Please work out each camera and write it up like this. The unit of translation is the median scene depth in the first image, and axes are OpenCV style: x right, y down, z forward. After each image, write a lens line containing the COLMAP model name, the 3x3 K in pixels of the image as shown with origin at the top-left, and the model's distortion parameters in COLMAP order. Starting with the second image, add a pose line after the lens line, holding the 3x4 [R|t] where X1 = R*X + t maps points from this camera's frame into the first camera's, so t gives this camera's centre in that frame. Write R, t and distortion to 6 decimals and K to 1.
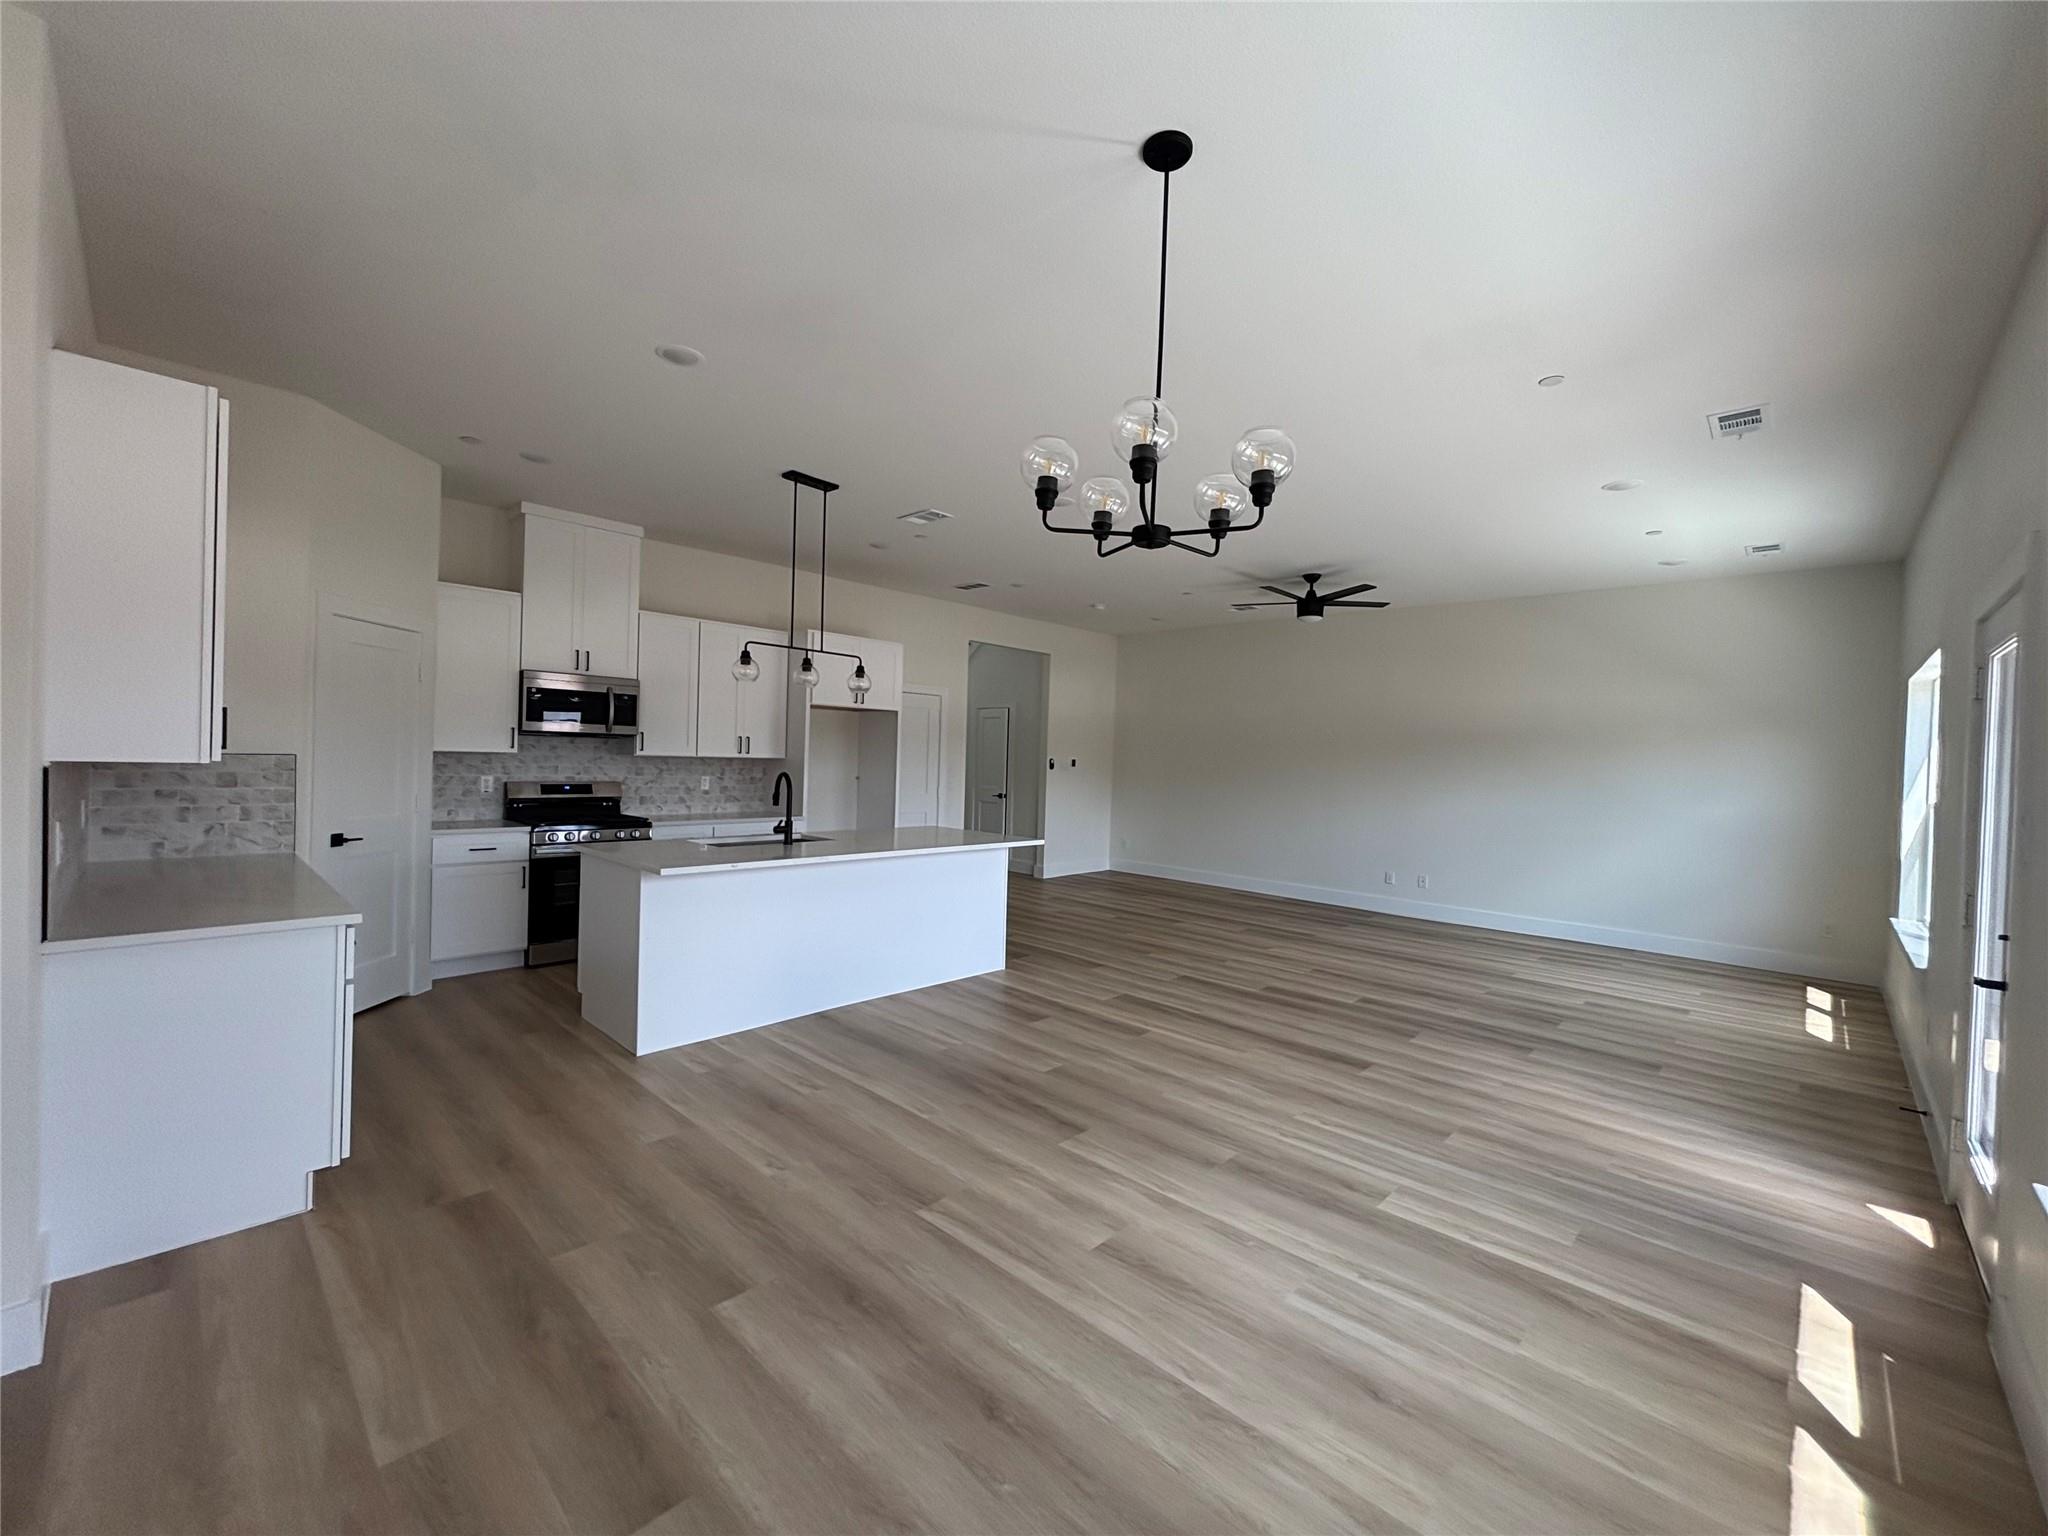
lens RADIAL K [[829.6, 0, 1024.0], [0, 829.6, 771.0], [0, 0, 1]] dist [0.003761, 0.000167]
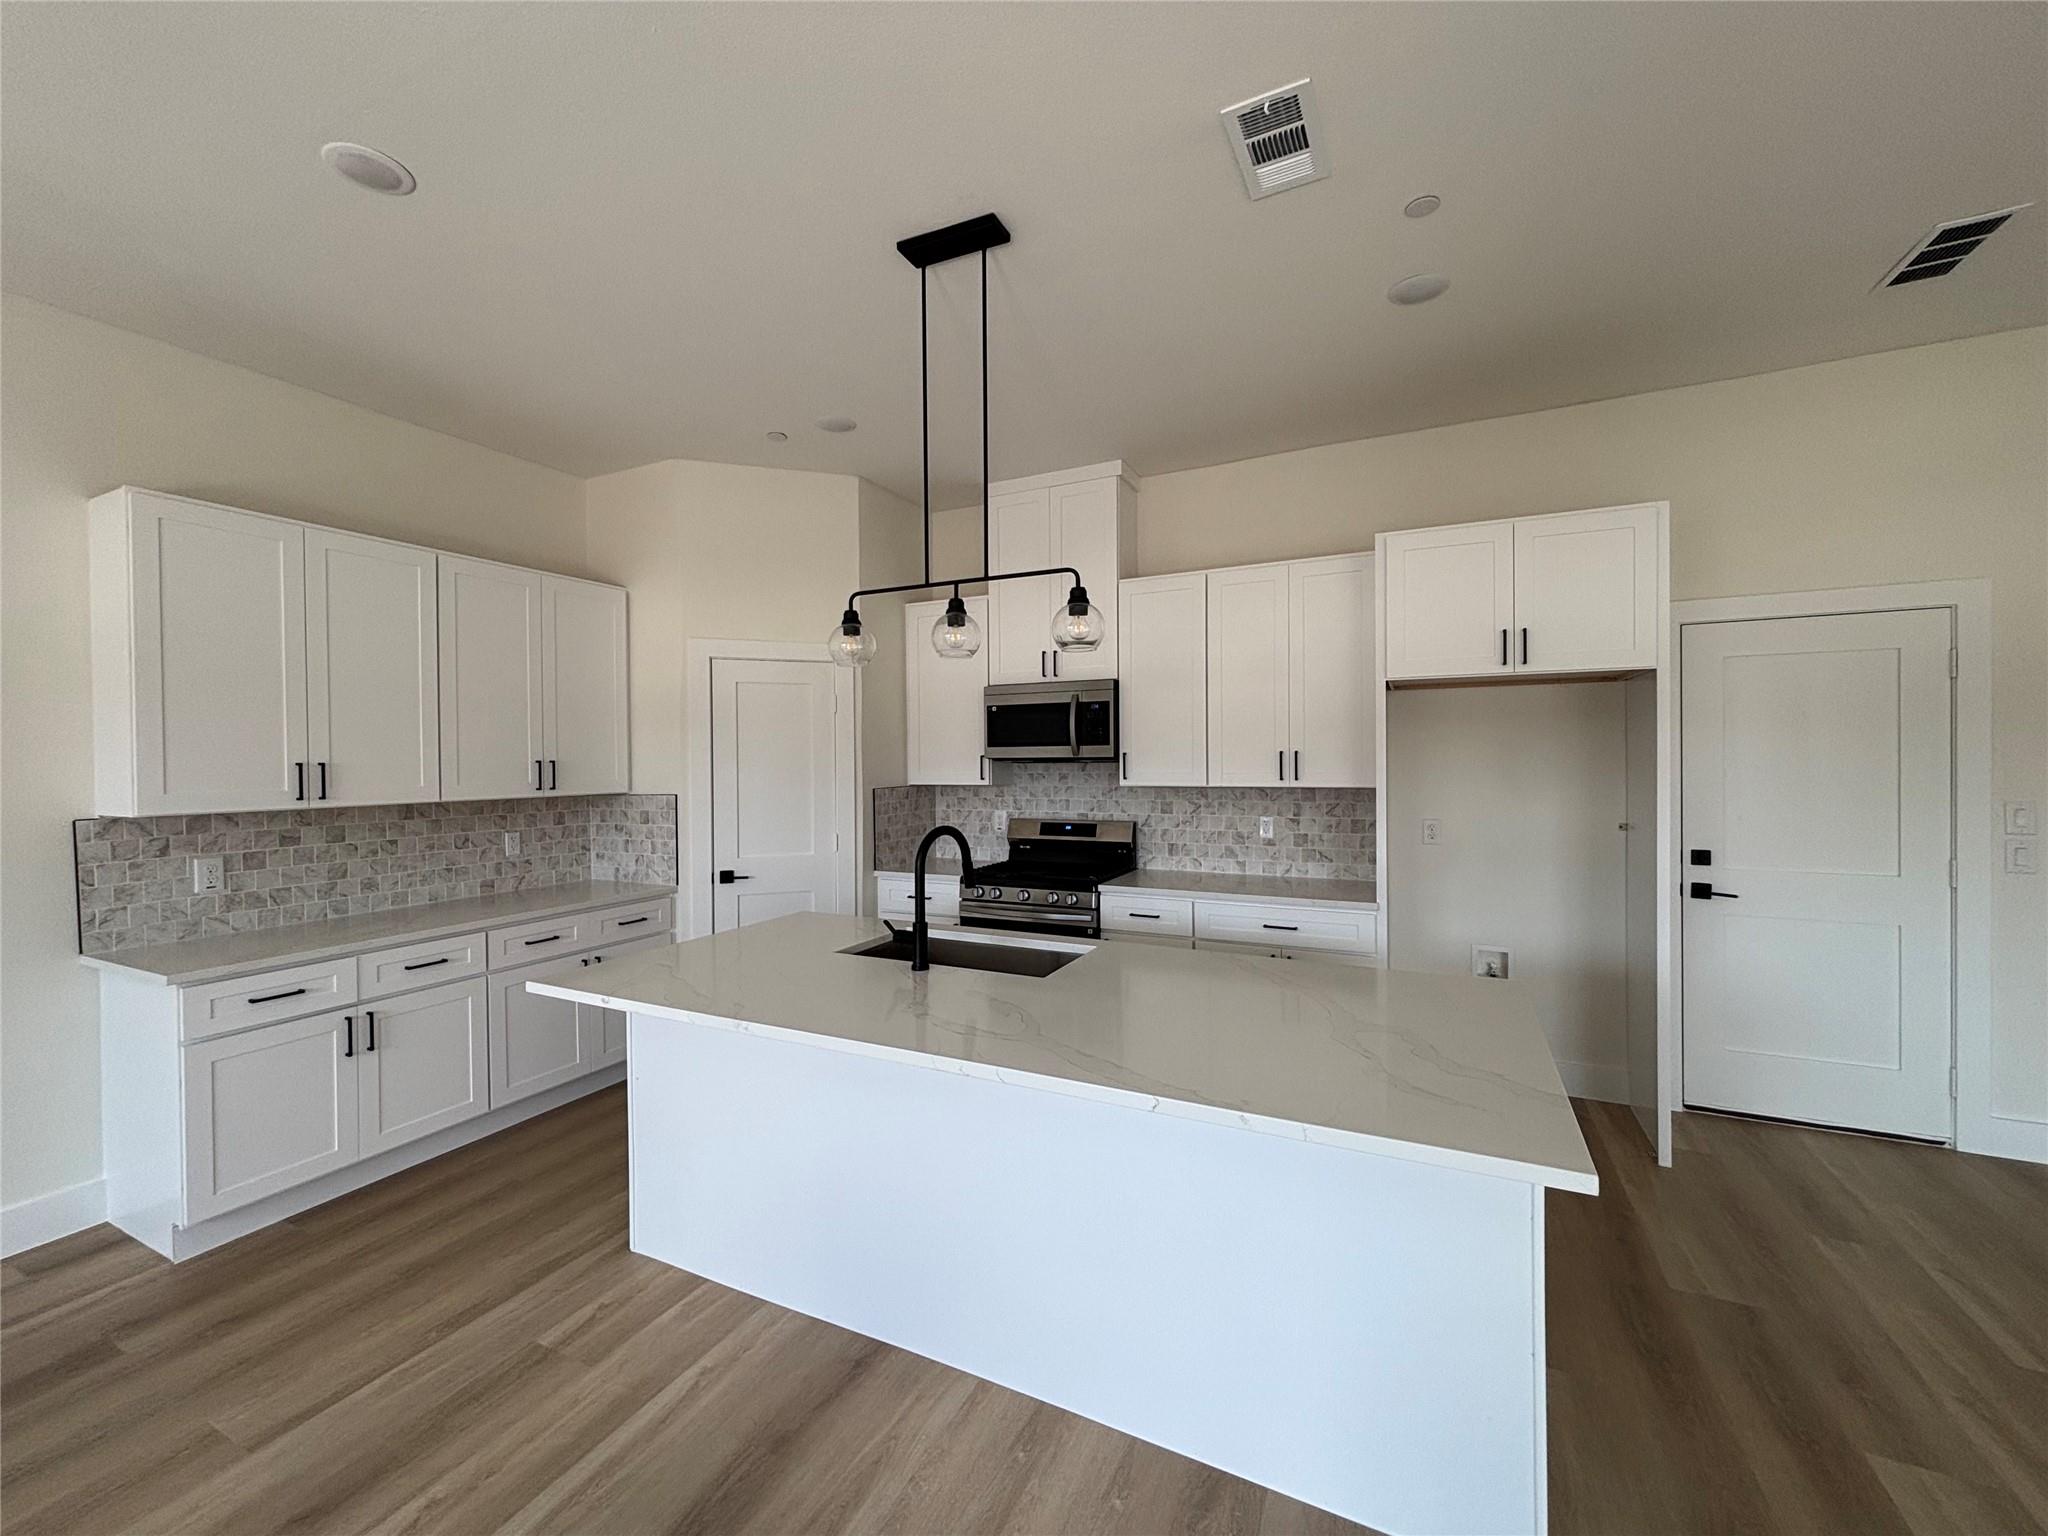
lens RADIAL K [[829.6, 0, 1012.6], [0, 829.6, 768.9], [0, 0, 1]] dist [0.003761, 0.000167]
pose [[0.290320, -0.018837, -0.956744, 0.209133], [0.002741, 0.999819, -0.018853, -0.024168], [0.956926, 0.002851, 0.290319, 0.845172]]
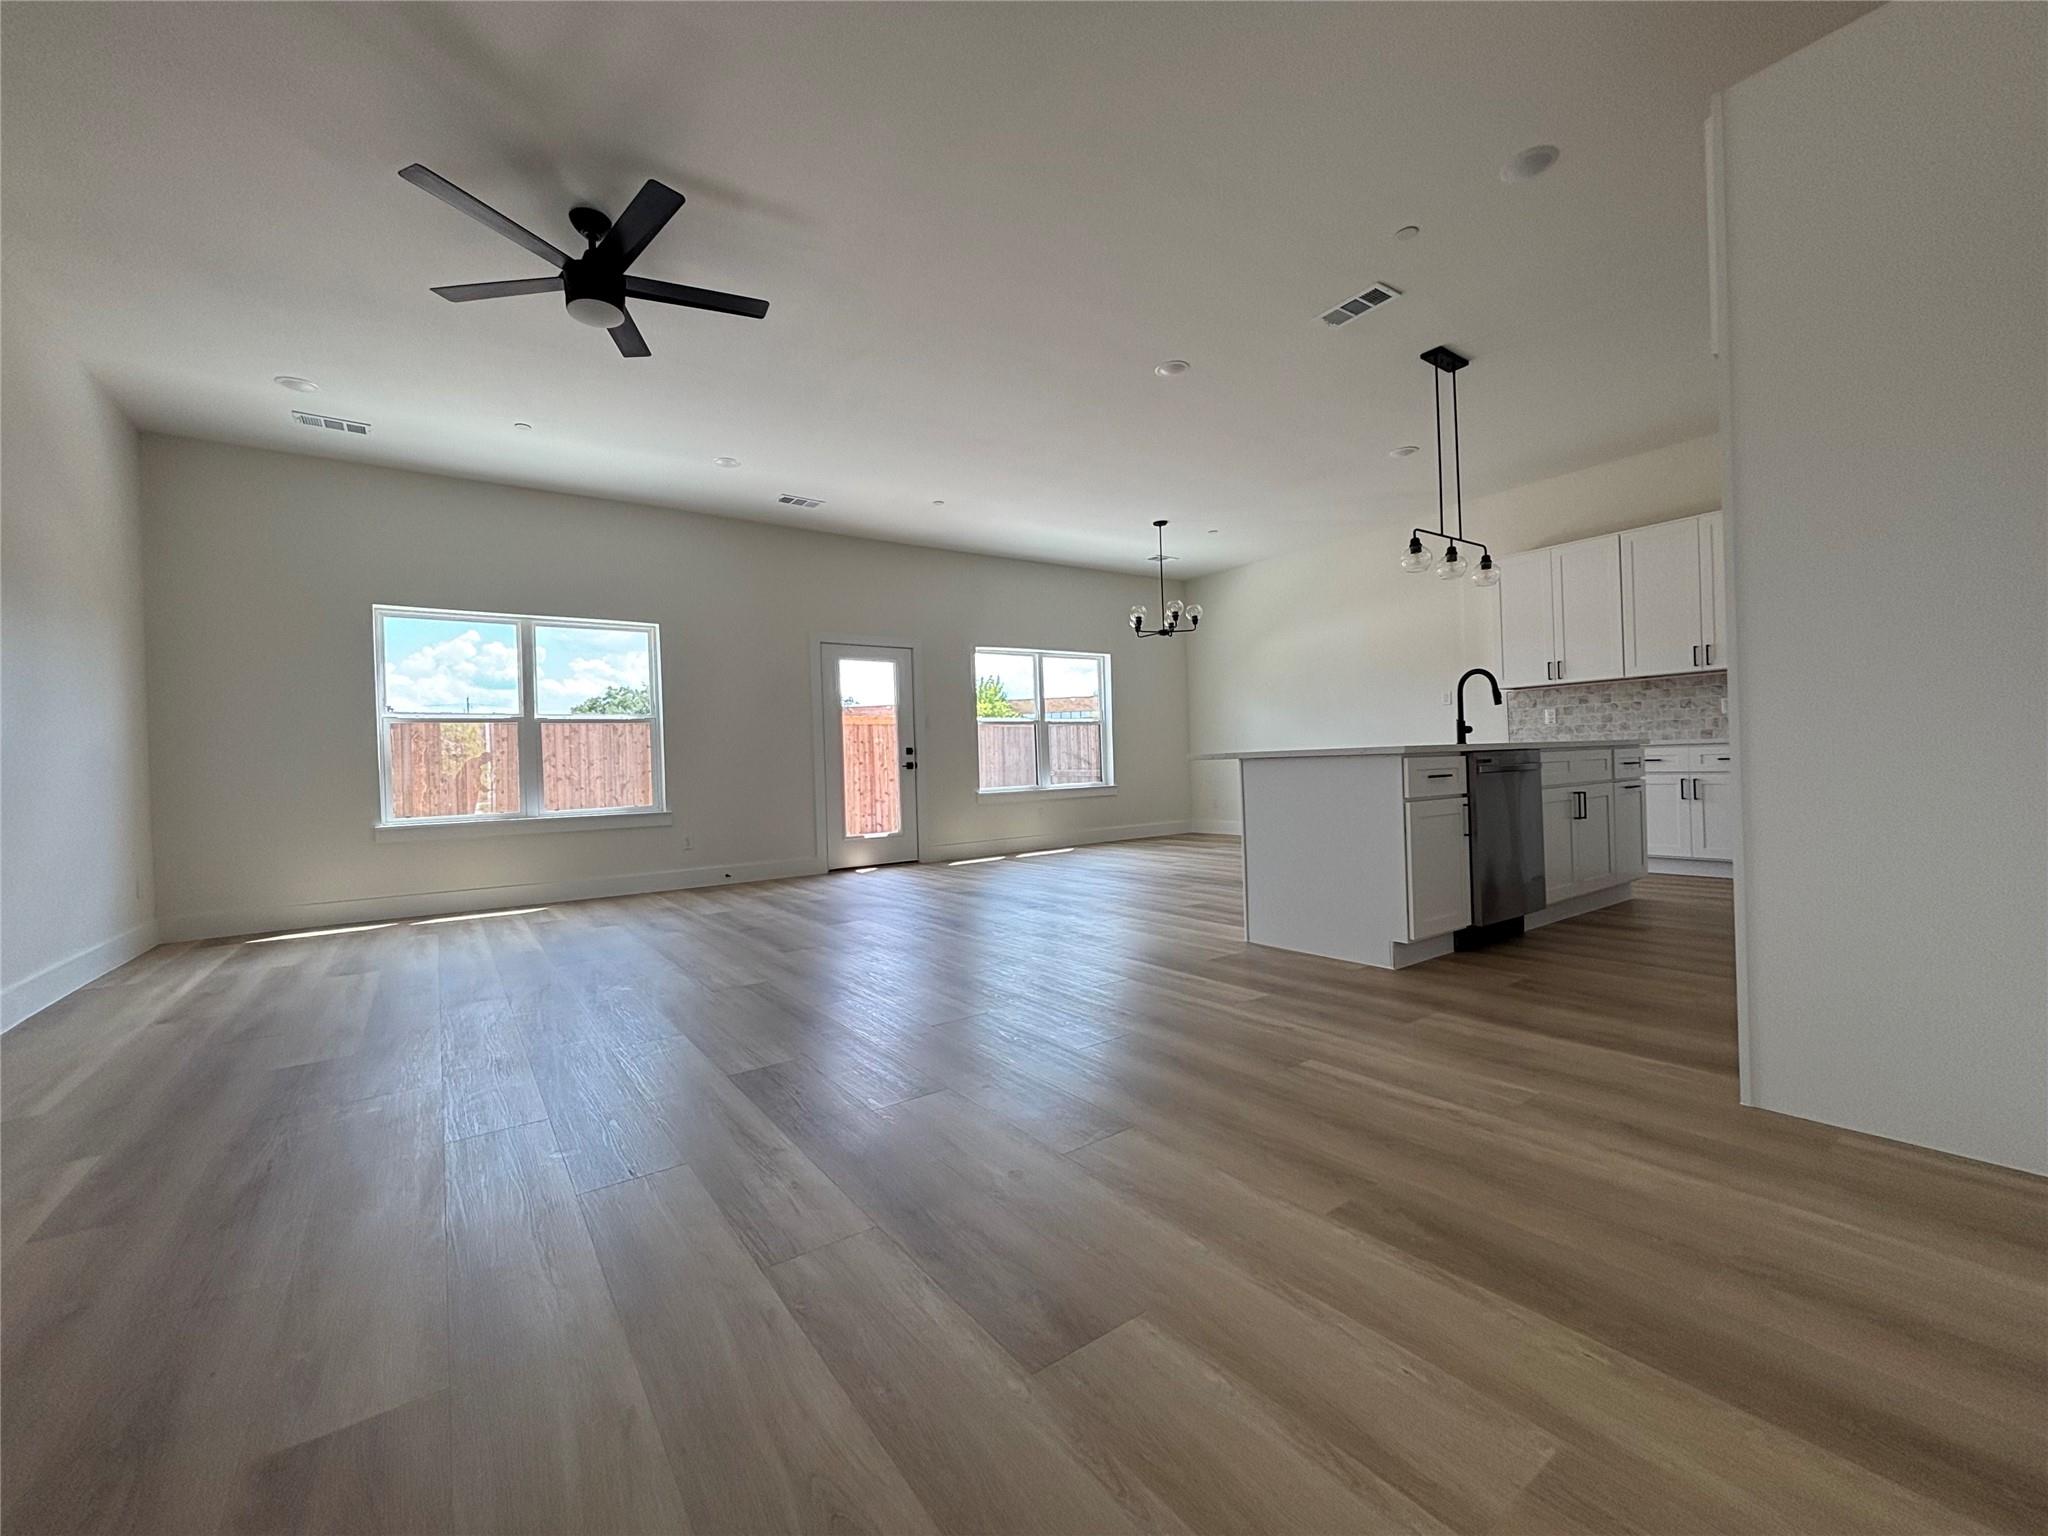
lens RADIAL K [[829.6, 0, 1016.9], [0, 829.6, 763.3], [0, 0, 1]] dist [0.003761, 0.000167]
pose [[-0.979213, 0.001961, 0.202824, 0.027785], [0.006772, 0.999712, 0.023033, 0.077889], [-0.202720, 0.023927, -0.978944, 1.934459]]
